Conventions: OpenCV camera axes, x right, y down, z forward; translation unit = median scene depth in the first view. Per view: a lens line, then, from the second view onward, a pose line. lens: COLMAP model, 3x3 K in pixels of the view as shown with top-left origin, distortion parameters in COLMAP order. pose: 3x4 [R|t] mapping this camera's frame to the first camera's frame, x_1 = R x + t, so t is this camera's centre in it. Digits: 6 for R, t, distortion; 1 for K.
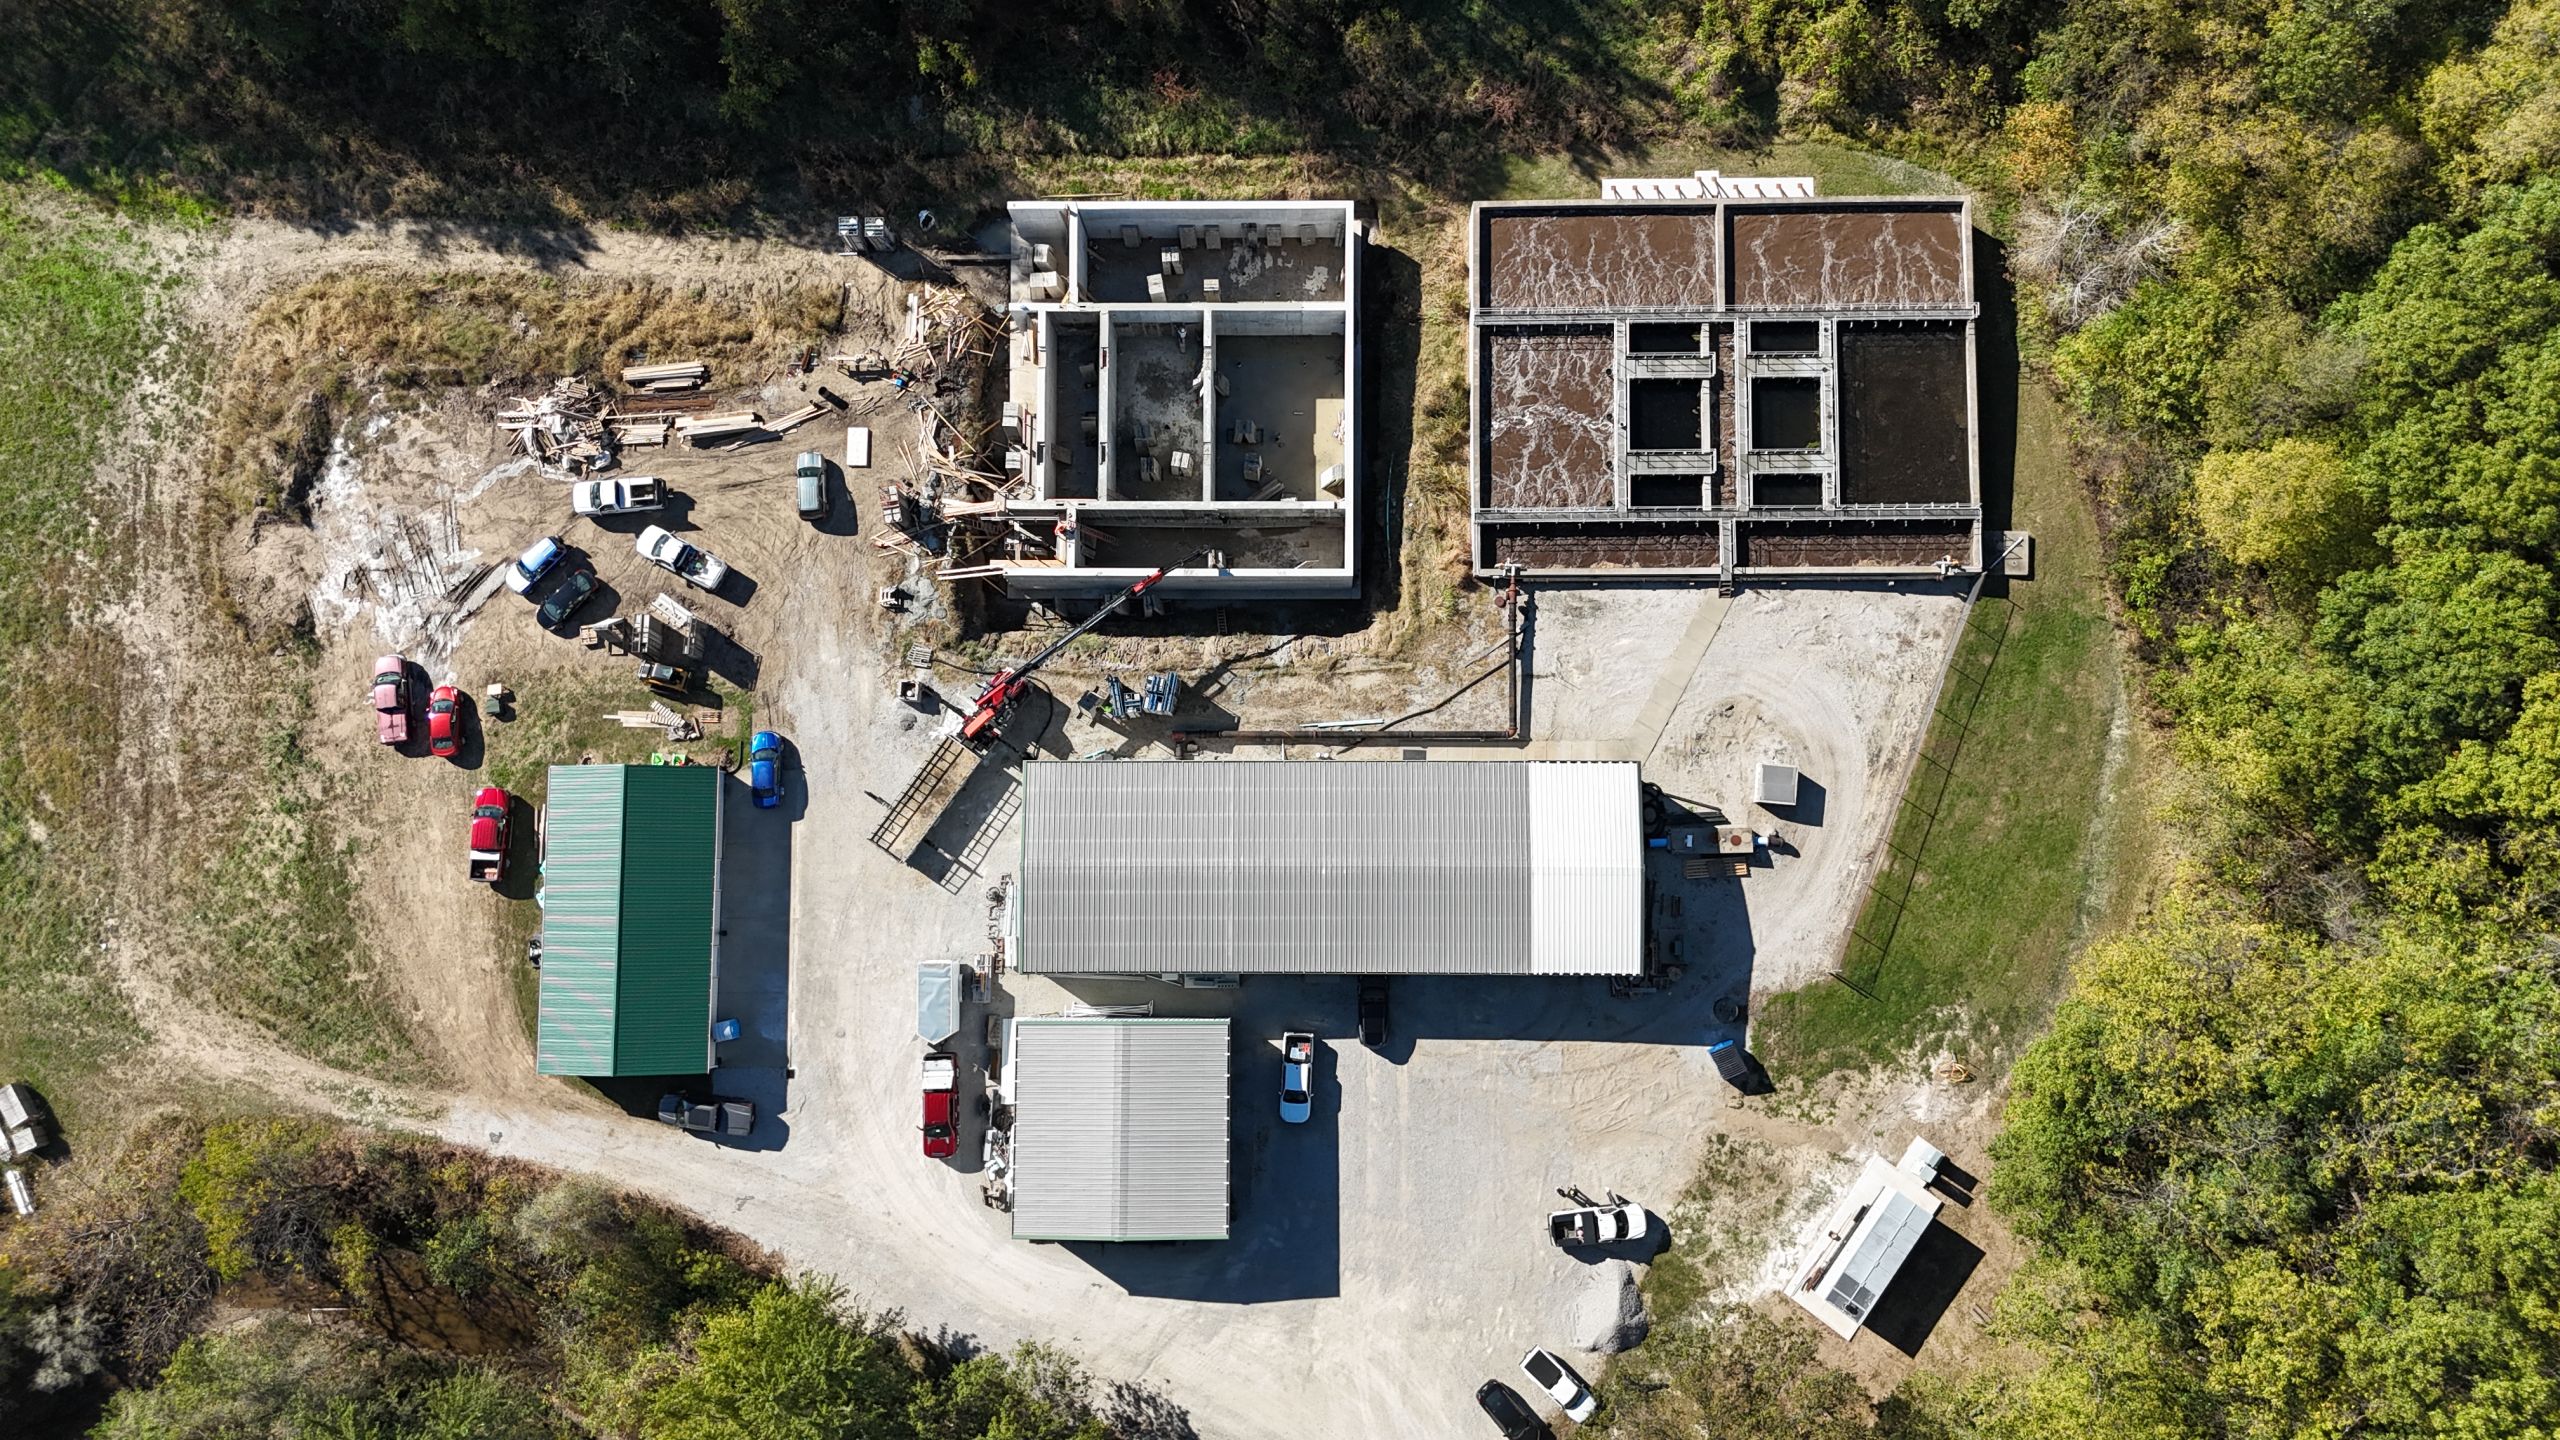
lens RADIAL K [[1915.5, 0, 1280.0], [0, 1915.5, 720.0], [0, 0, 1]] dist [0.072110, -0.075068]
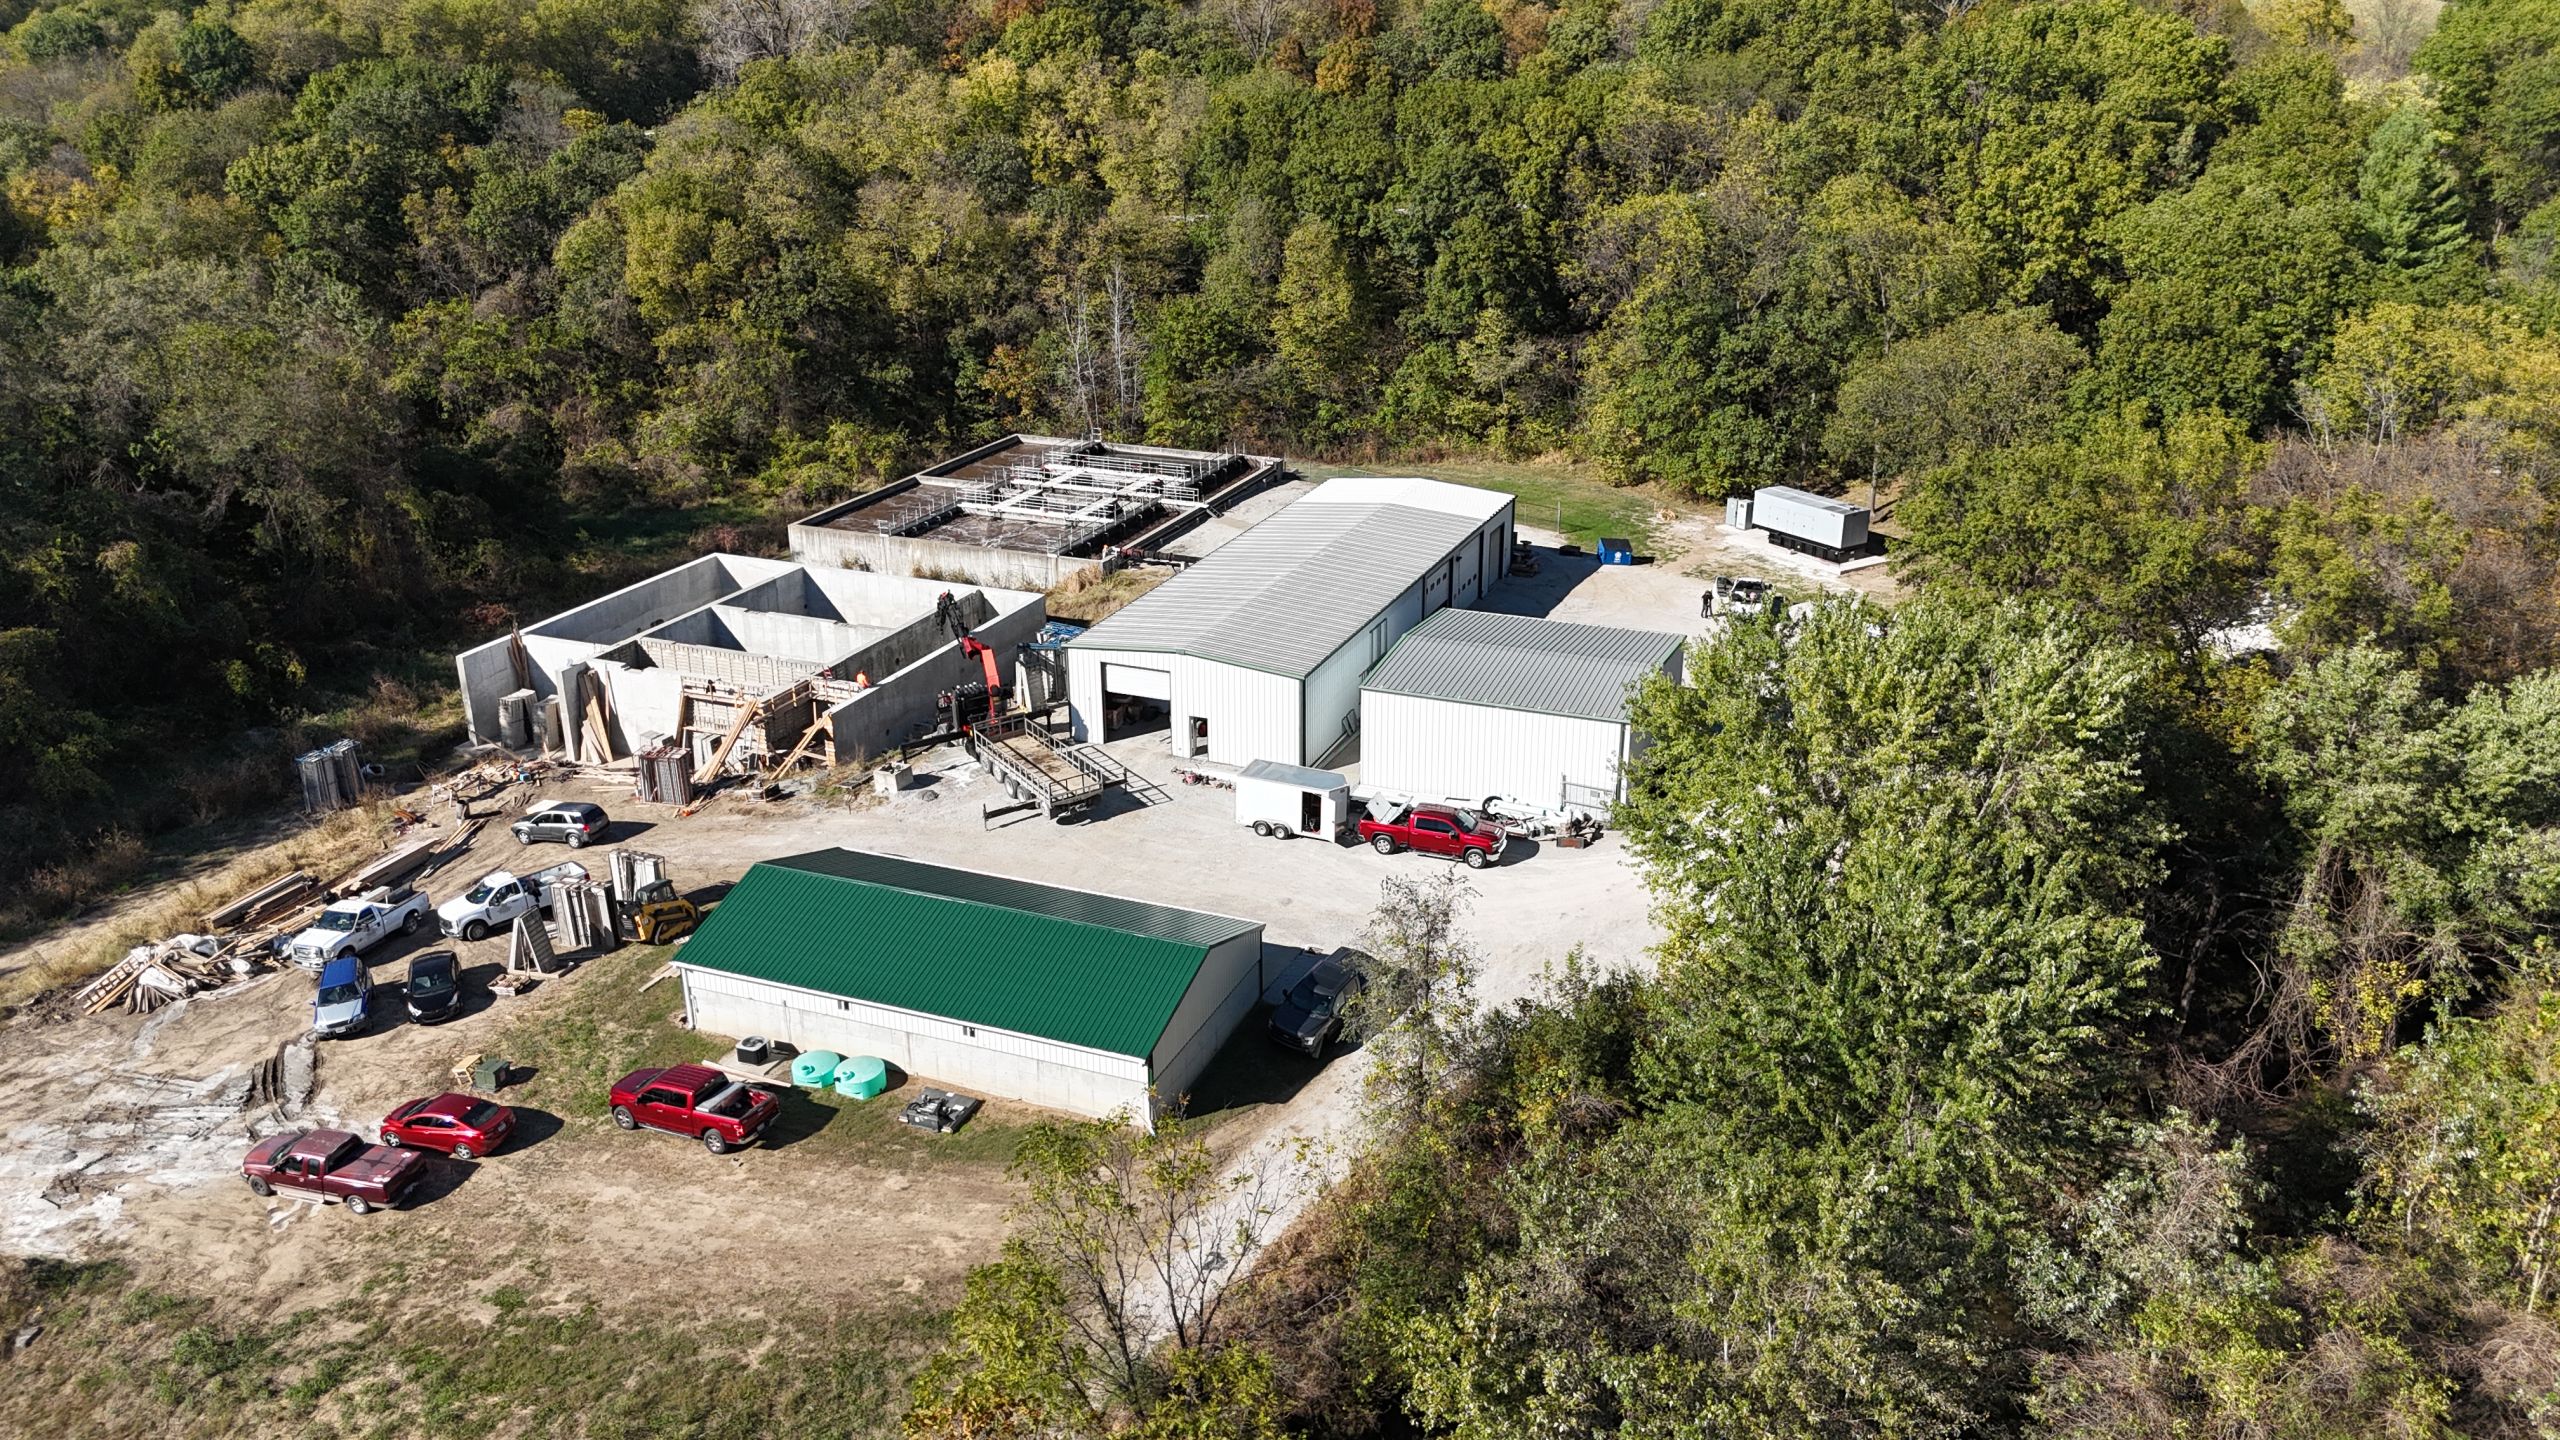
lens RADIAL K [[1915.5, 0, 1280.0], [0, 1915.5, 720.0], [0, 0, 1]] dist [0.072110, -0.075068]
pose [[0.376768, -0.297988, 0.877068, -0.786363], [0.921111, 0.220679, -0.320711, 0.356607], [-0.097982, 0.928711, 0.357625, 0.705881]]
